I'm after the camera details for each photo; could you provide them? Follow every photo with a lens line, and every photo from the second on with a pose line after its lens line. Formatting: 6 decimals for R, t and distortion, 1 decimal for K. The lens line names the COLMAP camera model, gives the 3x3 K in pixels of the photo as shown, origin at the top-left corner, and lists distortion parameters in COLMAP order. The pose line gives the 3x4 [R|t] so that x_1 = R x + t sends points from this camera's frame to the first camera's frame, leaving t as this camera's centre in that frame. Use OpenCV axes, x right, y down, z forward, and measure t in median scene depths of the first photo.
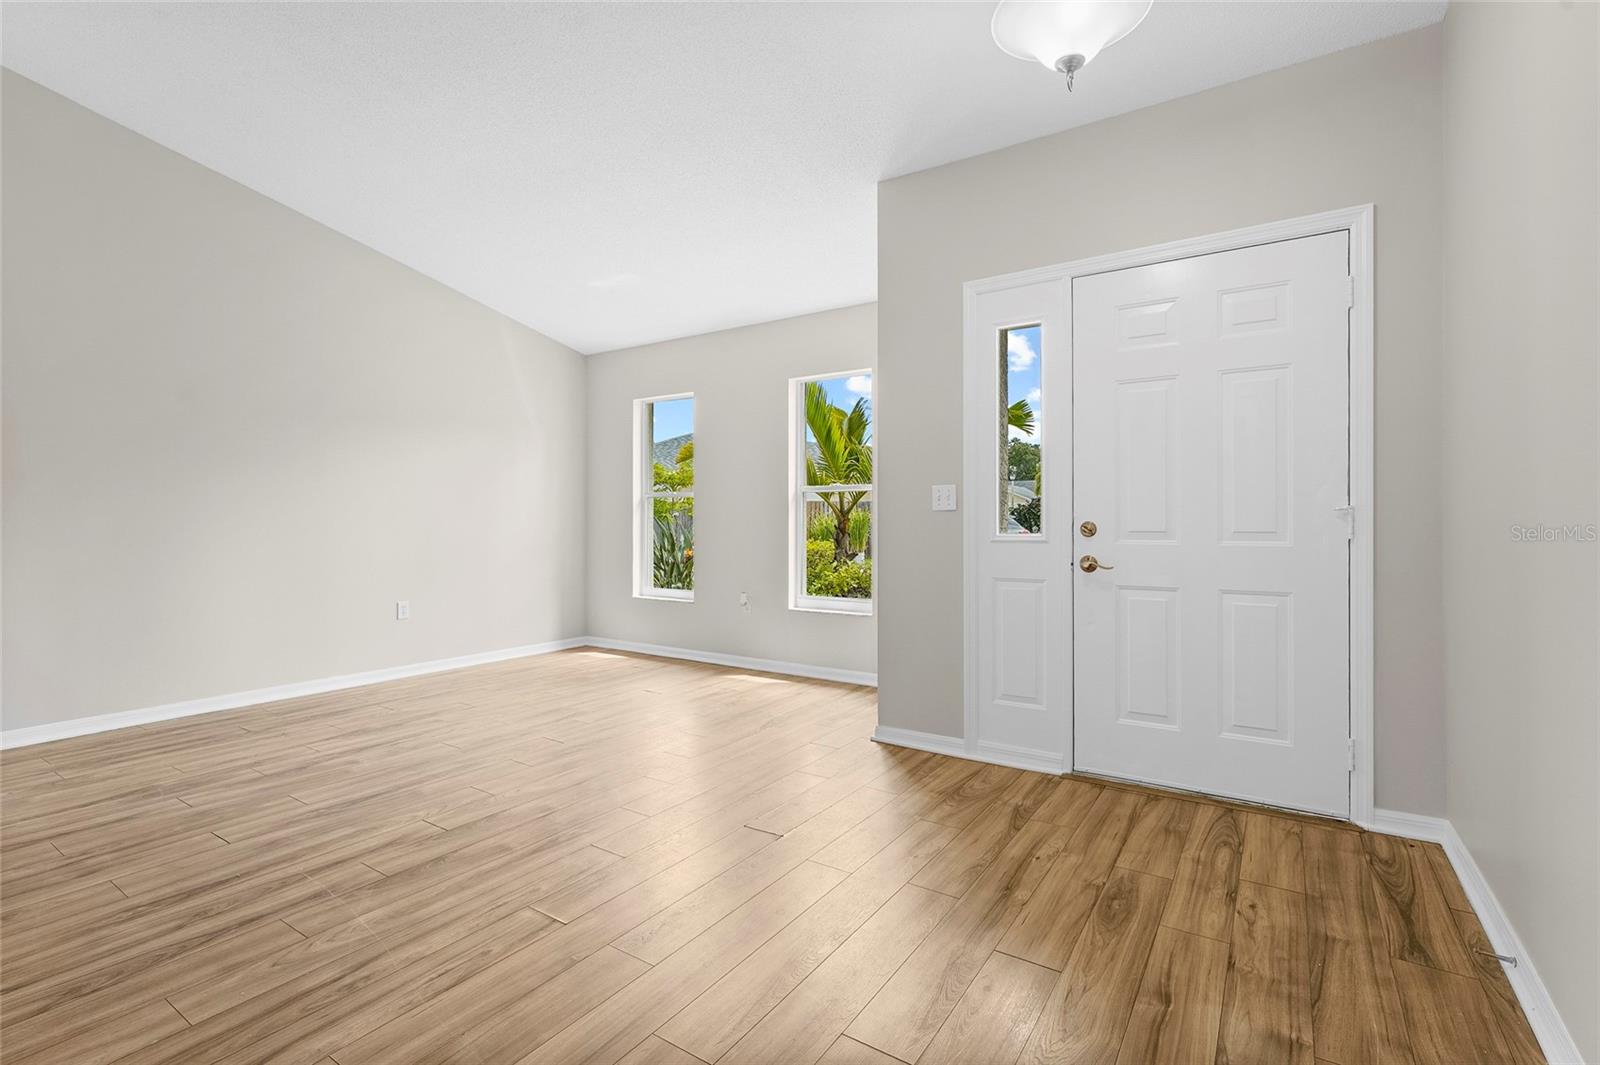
lens RADIAL K [[722.8, 0, 802.4], [0, 722.8, 522.2], [0, 0, 1]] dist [-0.004919, 0.000127]
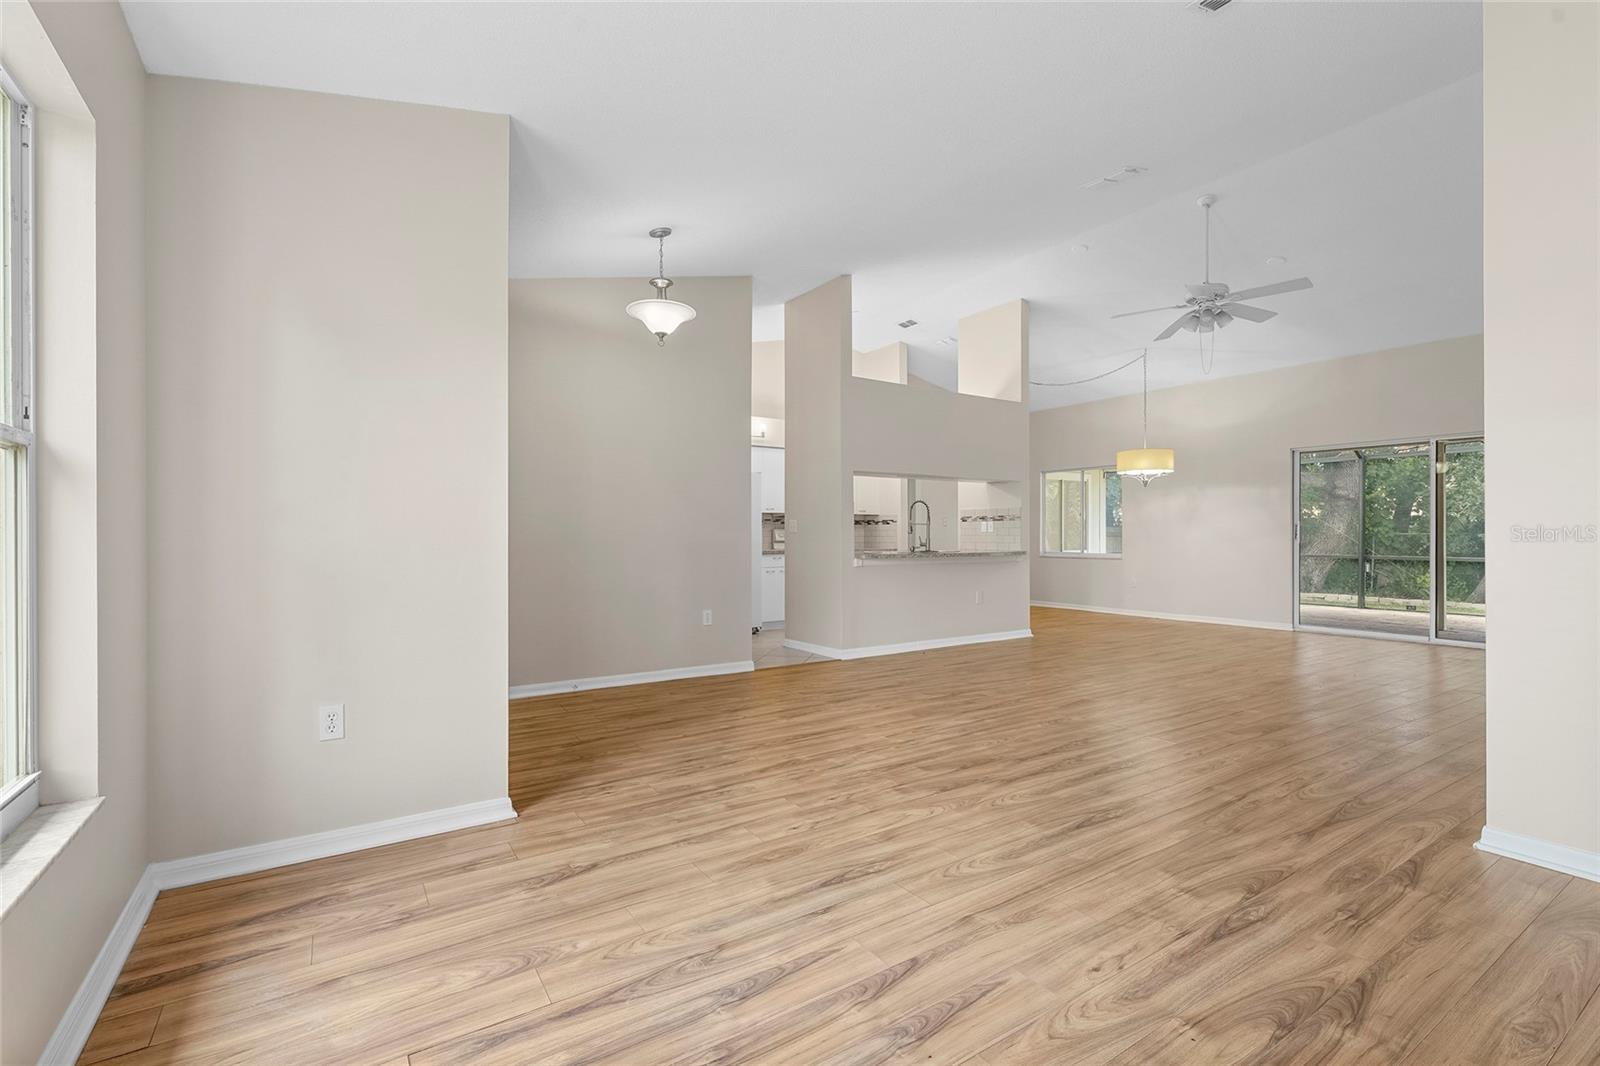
lens RADIAL K [[722.8, 0, 802.4], [0, 722.8, 522.7], [0, 0, 1]] dist [-0.004919, 0.000127]
pose [[-0.921782, 0.010272, 0.387573, -0.774732], [0.003182, 0.999816, -0.018931, -0.006295], [-0.387696, -0.016217, -0.921644, 2.496161]]
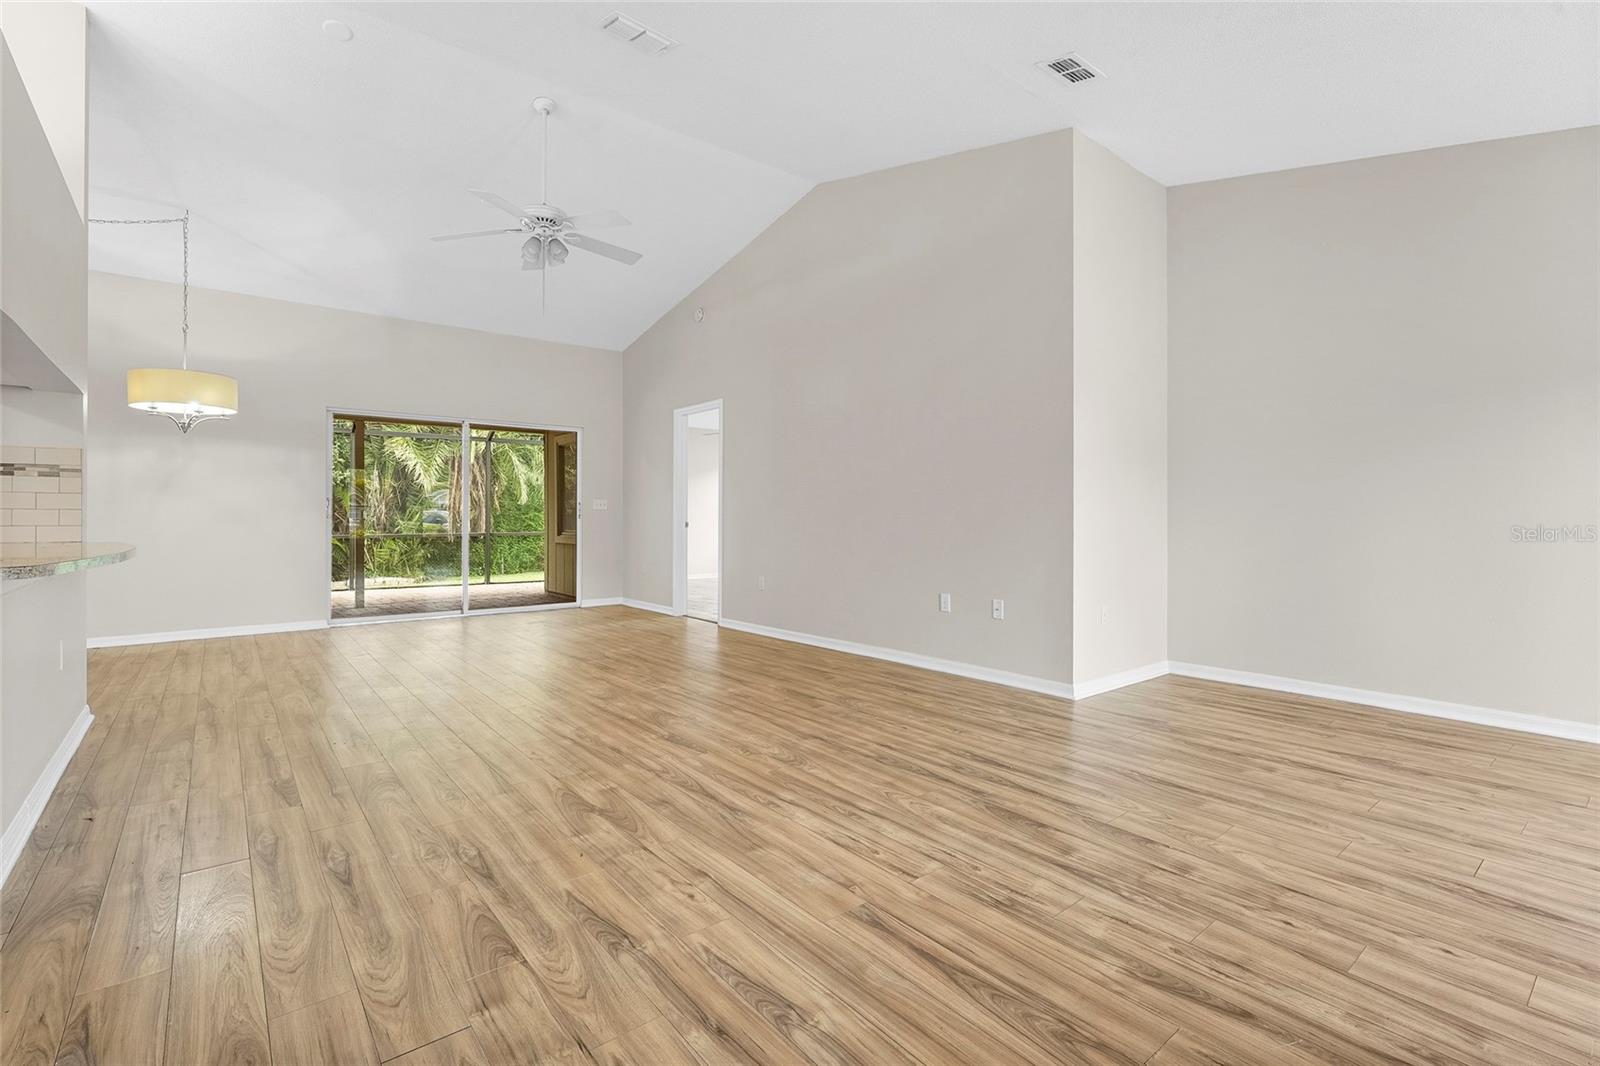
lens RADIAL K [[722.8, 0, 802.4], [0, 722.8, 522.7], [0, 0, 1]] dist [-0.004919, 0.000127]
pose [[-0.295143, 0.012944, -0.955365, 0.631976], [-0.000583, 0.999906, 0.013727, -0.001676], [0.955453, 0.004609, -0.295108, 0.974774]]
